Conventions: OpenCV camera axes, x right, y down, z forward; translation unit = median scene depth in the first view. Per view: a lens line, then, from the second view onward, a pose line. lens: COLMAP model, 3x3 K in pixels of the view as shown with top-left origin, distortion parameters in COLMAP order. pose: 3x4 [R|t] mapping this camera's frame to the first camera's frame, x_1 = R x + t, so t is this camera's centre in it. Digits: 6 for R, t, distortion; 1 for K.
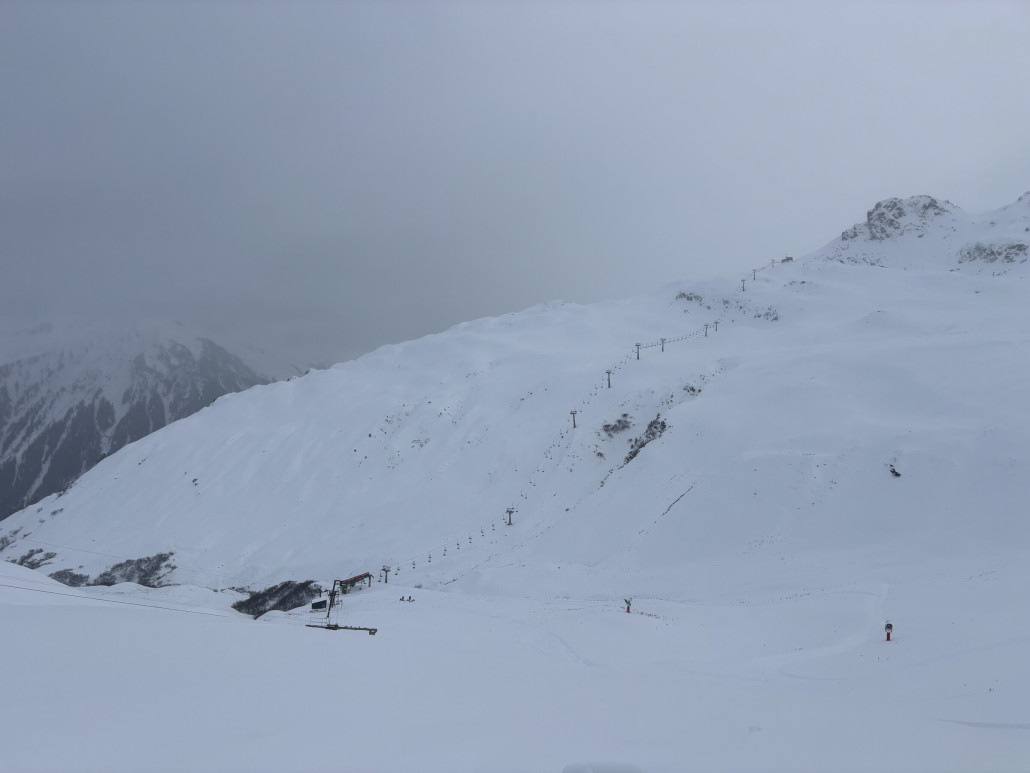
lens RADIAL K [[754.0, 0, 495.1], [0, 754.0, 385.3], [0, 0, 1]] dist [0.056277, -0.044008]
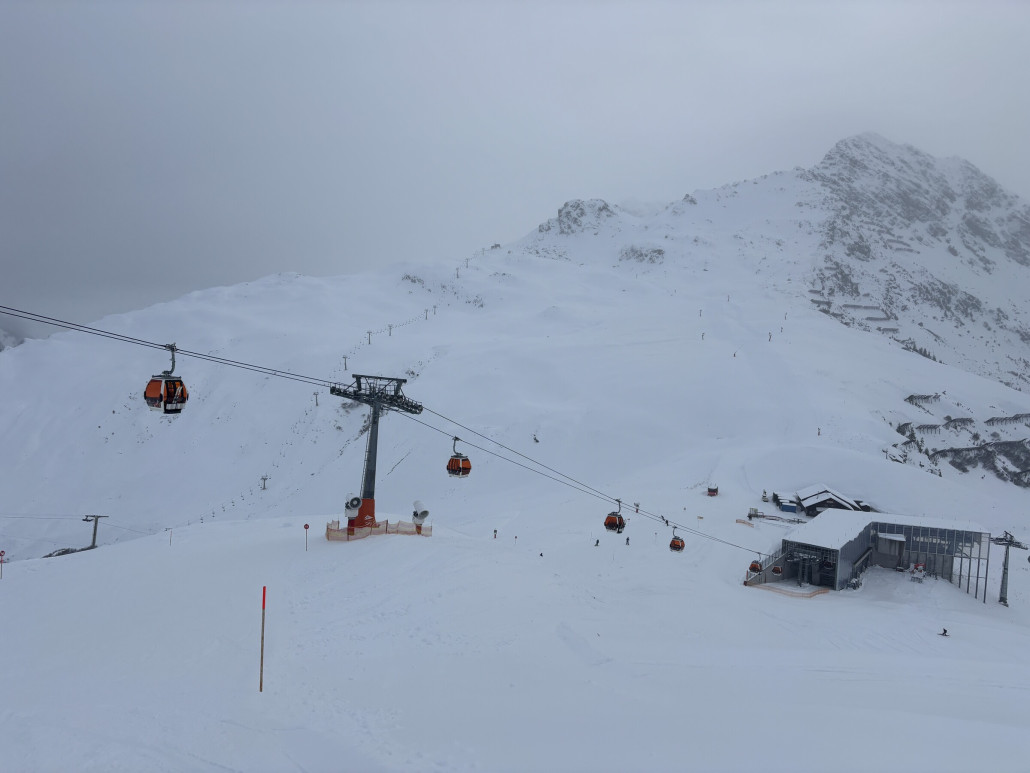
lens RADIAL K [[754.0, 0, 495.1], [0, 754.0, 385.3], [0, 0, 1]] dist [0.056277, -0.044008]
pose [[0.938247, -0.011450, 0.345777, -0.022766], [-0.009167, 0.998278, 0.057933, -0.024632], [-0.345845, -0.057525, 0.936527, -0.114782]]
